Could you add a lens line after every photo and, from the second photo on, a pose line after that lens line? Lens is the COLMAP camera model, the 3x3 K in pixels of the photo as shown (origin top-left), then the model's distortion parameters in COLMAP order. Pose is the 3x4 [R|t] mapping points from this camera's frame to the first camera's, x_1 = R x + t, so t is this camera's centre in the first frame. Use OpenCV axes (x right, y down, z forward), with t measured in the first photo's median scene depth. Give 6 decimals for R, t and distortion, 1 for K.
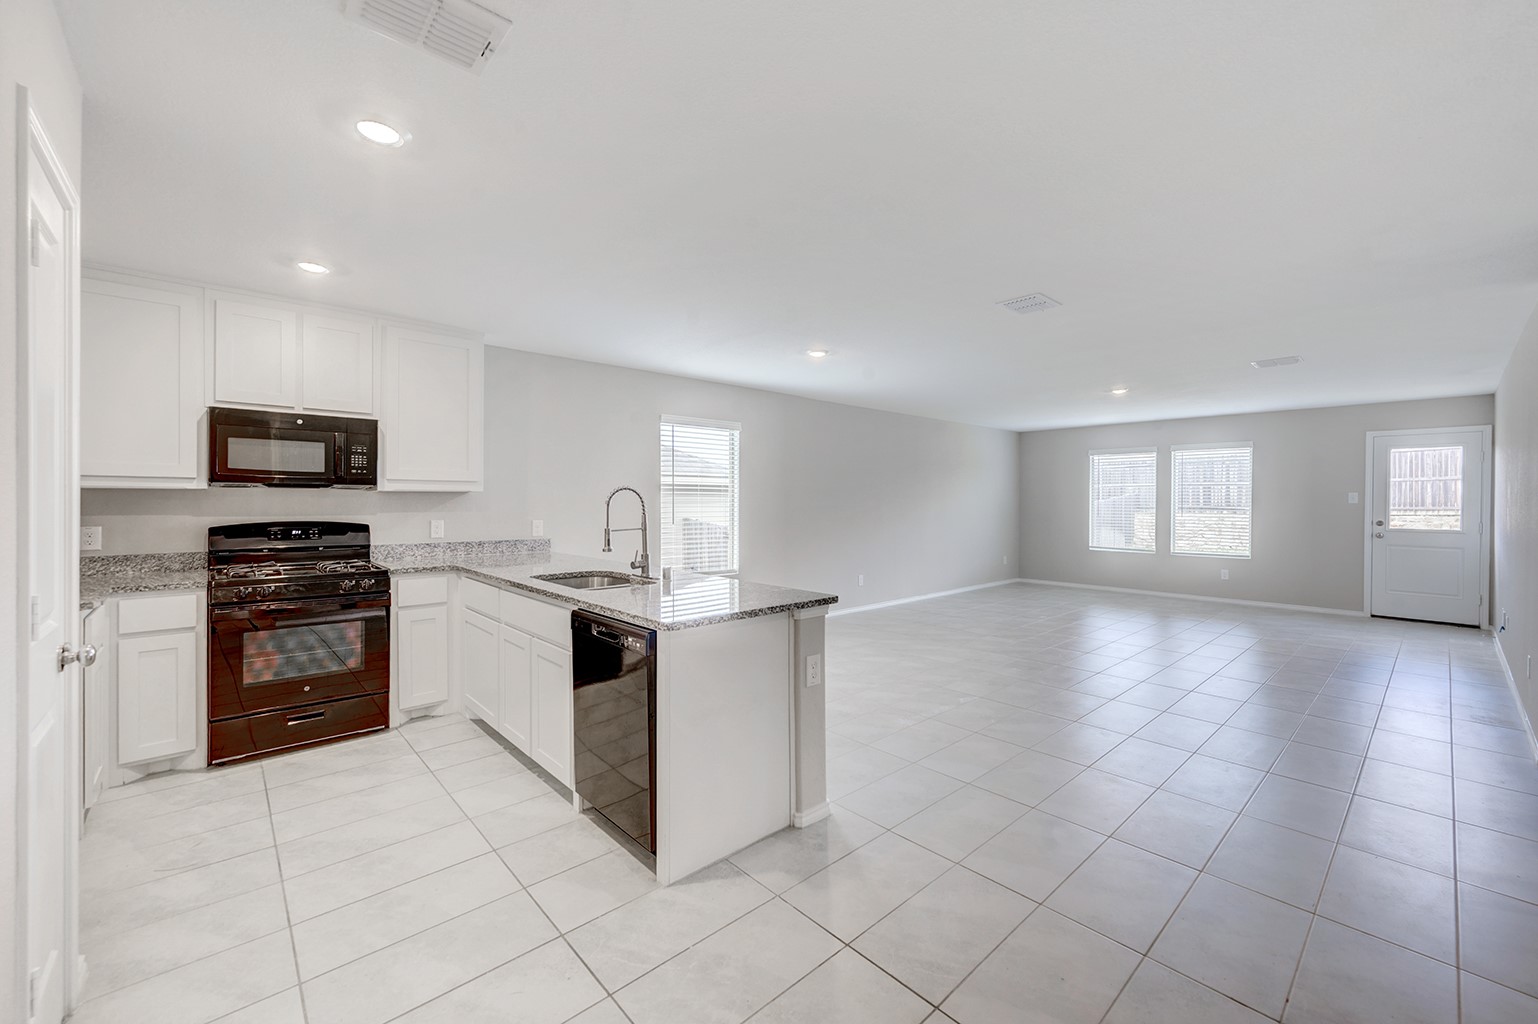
lens RADIAL K [[614.7, 0, 776.3], [0, 614.7, 508.0], [0, 0, 1]] dist [-0.001384, -0.000295]
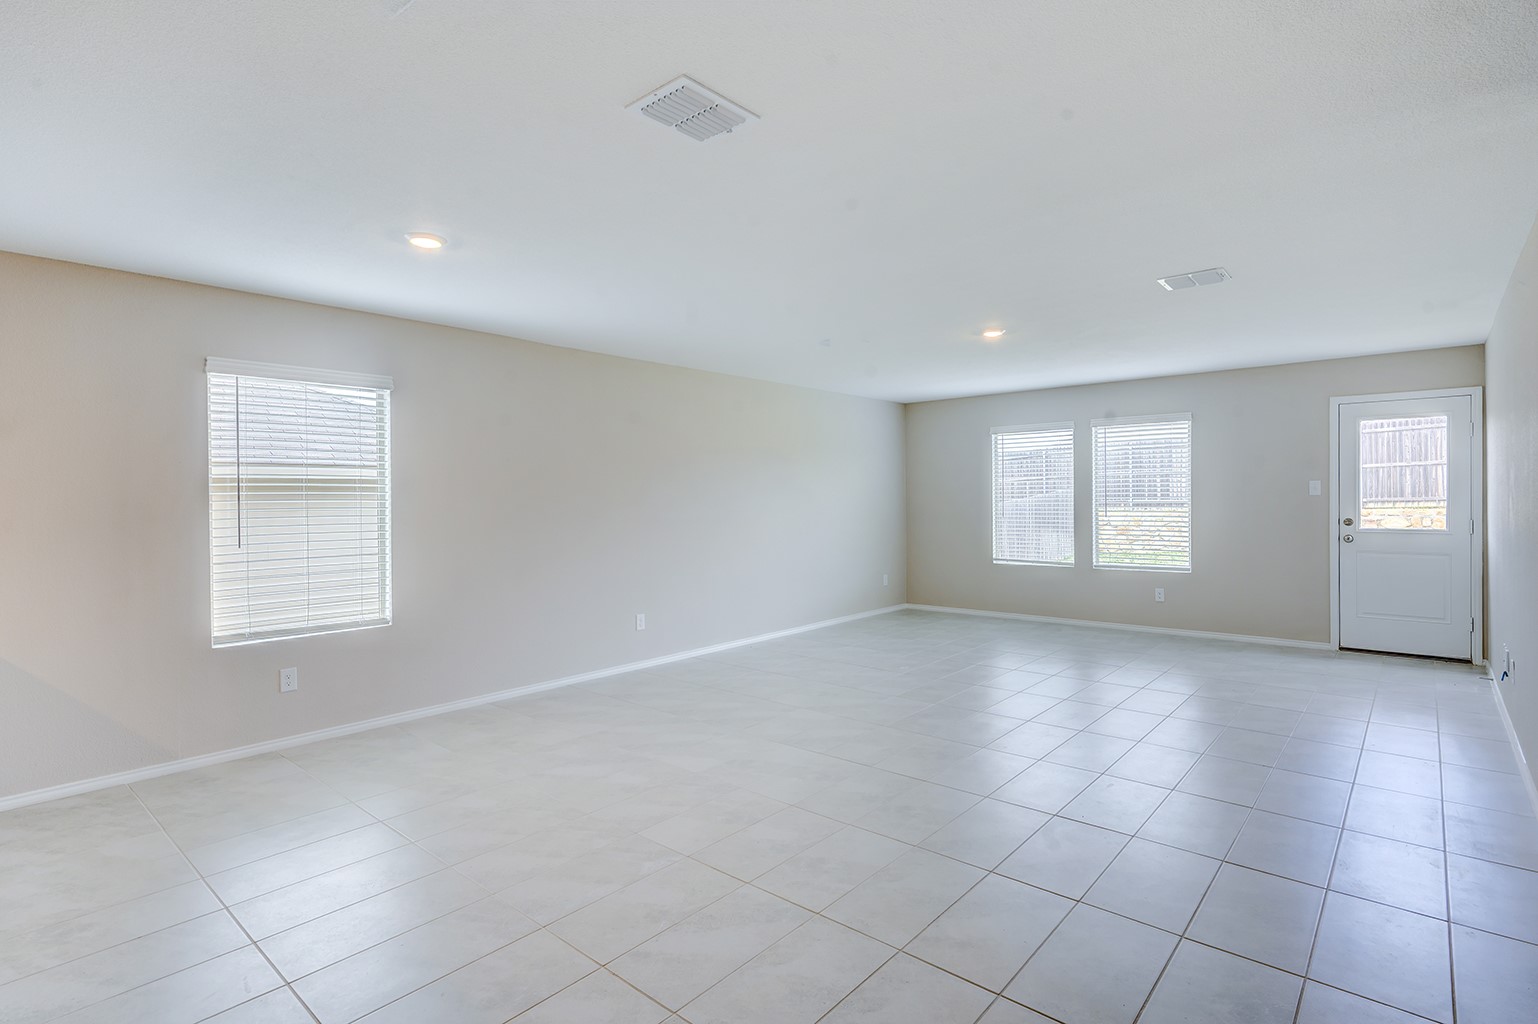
lens RADIAL K [[758.8, 0, 778.7], [0, 758.8, 505.8], [0, 0, 1]] dist [-0.002414, 0.000178]
pose [[0.992405, -0.015115, 0.122080, 0.172877], [0.015484, 0.999878, -0.002071, -0.002732], [-0.122034, 0.003945, 0.992518, 0.161061]]
